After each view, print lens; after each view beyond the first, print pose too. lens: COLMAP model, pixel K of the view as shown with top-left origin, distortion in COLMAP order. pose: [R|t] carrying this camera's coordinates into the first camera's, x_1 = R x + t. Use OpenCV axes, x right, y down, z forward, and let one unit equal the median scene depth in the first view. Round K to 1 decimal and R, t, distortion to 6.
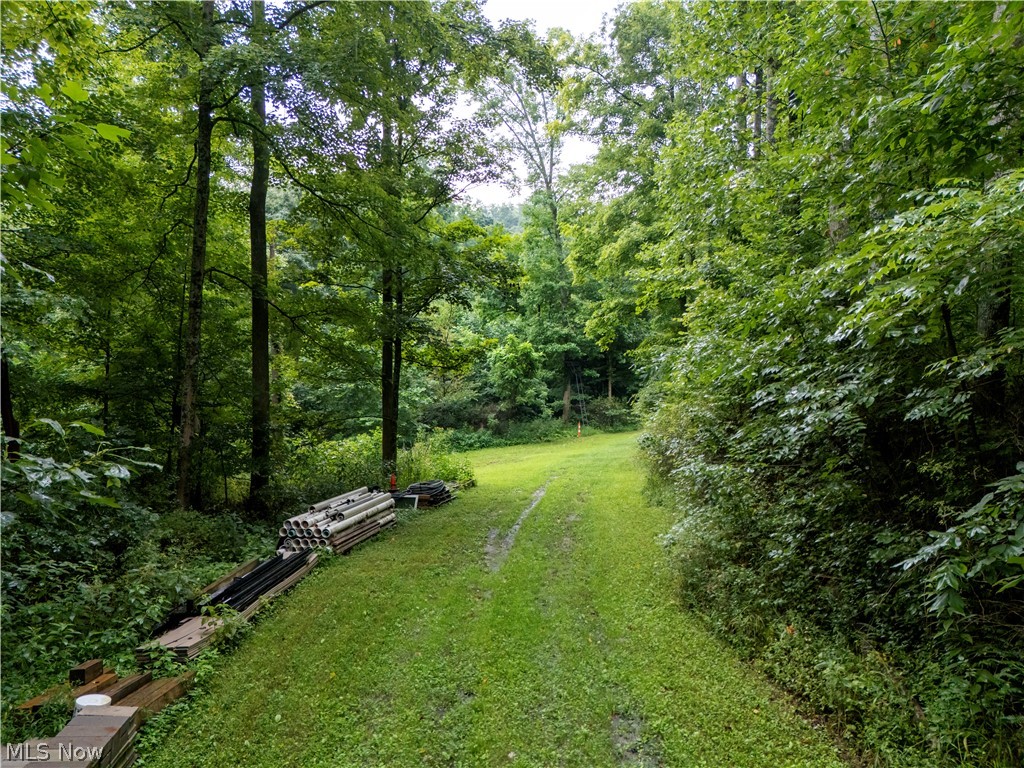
lens RADIAL K [[724.2, 0, 512.0], [0, 724.2, 384.0], [0, 0, 1]] dist [0.029881, -0.002514]
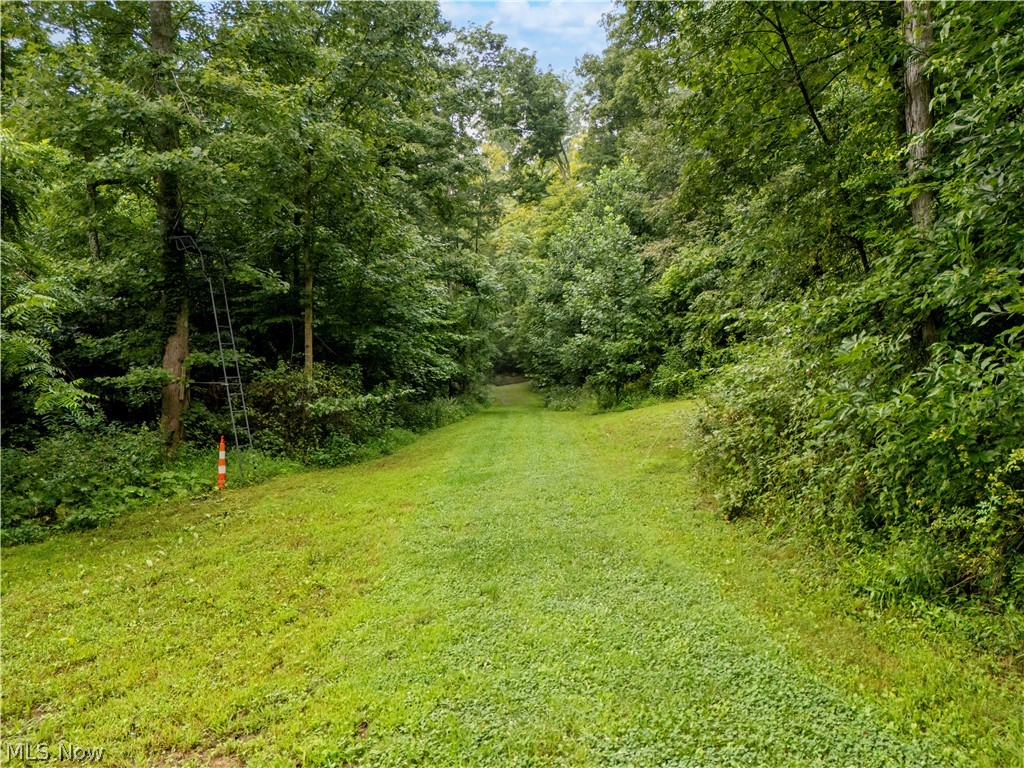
lens RADIAL K [[724.2, 0, 512.0], [0, 724.2, 384.0], [0, 0, 1]] dist [0.029881, -0.002514]
pose [[0.882044, -0.001742, 0.471164, 0.056182], [0.003908, 0.999986, -0.003619, 0.031100], [-0.471151, 0.005033, 0.882038, 0.668947]]
